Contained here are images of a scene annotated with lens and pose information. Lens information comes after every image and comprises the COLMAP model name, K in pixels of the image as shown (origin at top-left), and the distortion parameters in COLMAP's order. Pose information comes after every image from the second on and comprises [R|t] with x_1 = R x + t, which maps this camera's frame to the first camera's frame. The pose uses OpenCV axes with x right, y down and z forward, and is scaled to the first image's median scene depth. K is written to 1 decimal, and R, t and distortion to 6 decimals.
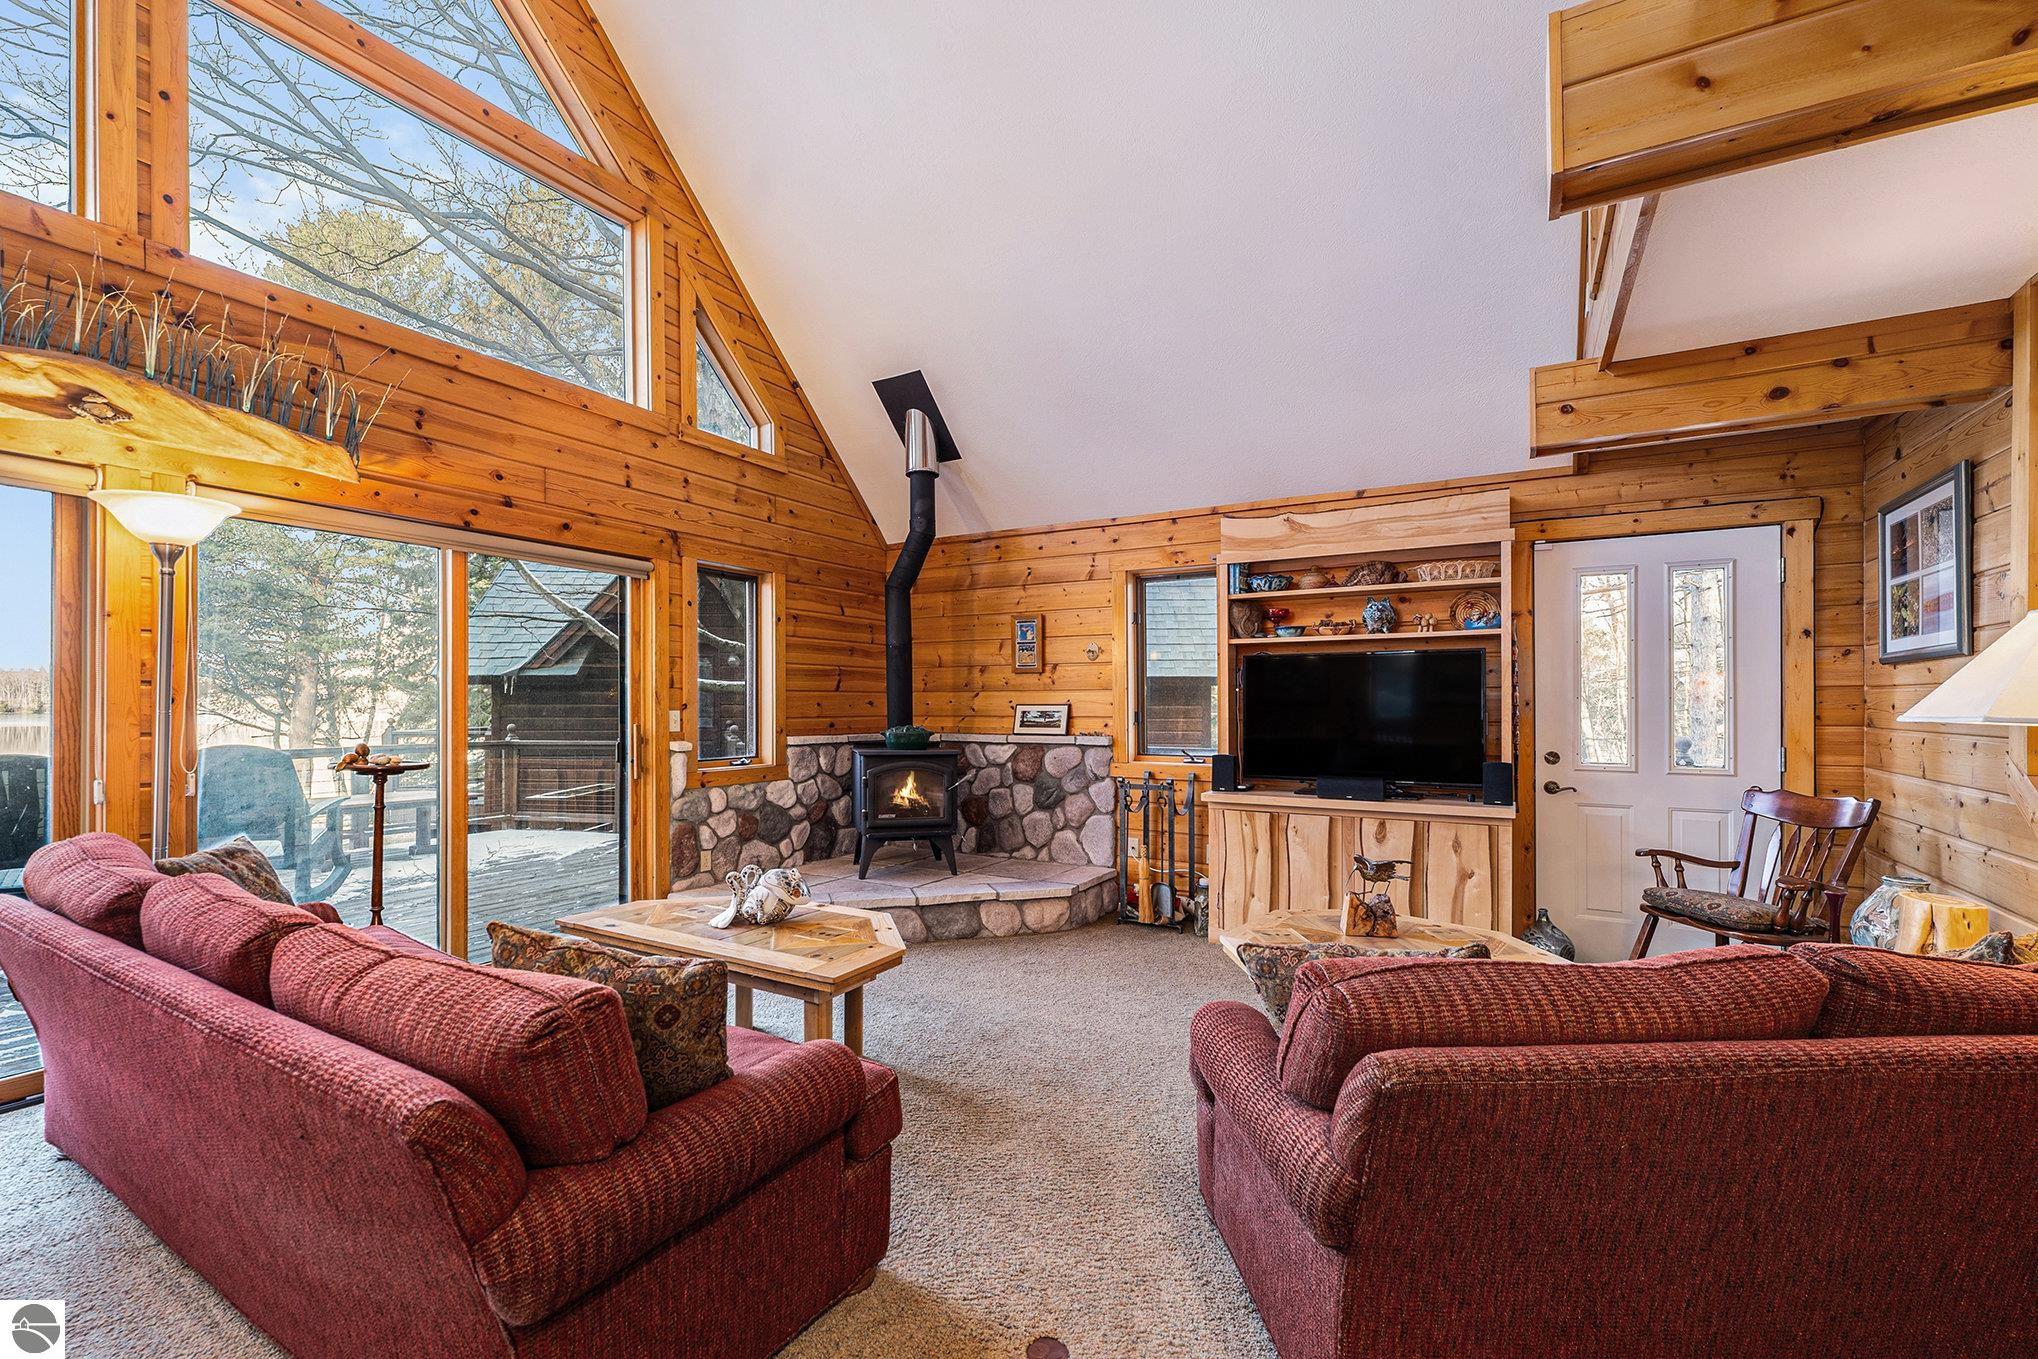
lens RADIAL K [[857.1, 0, 1006.1], [0, 857.1, 708.7], [0, 0, 1]] dist [0.004189, 0.000601]
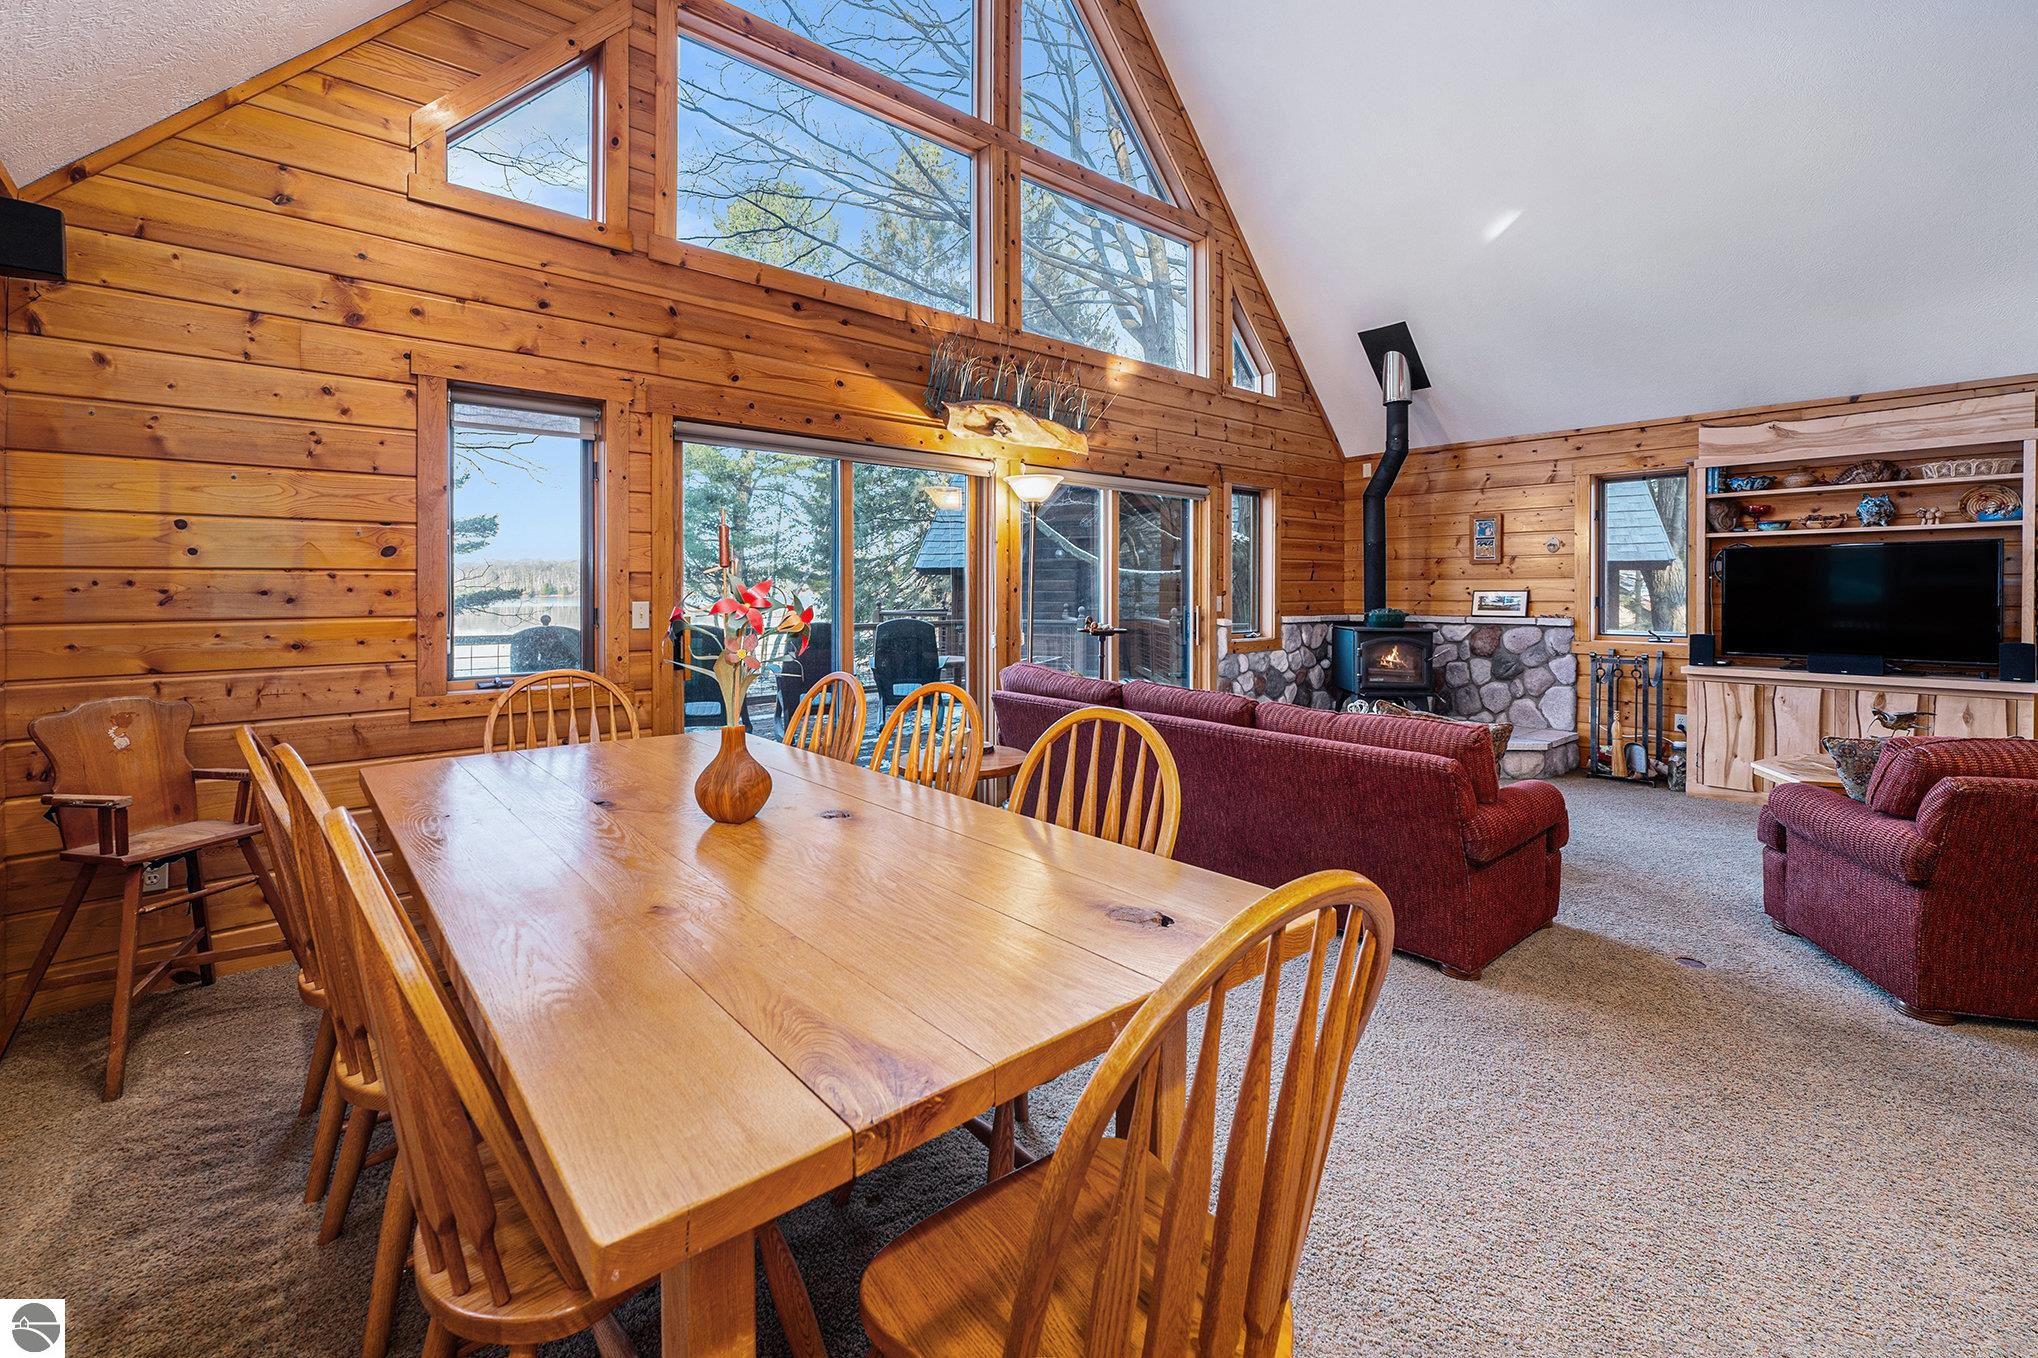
lens RADIAL K [[857.1, 0, 1034.0], [0, 857.1, 603.6], [0, 0, 1]] dist [0.004189, 0.000601]
pose [[0.949086, 0.002958, -0.315002, -0.228501], [0.000745, 0.999932, 0.011633, -0.001817], [0.315015, -0.011276, 0.949020, -0.369219]]
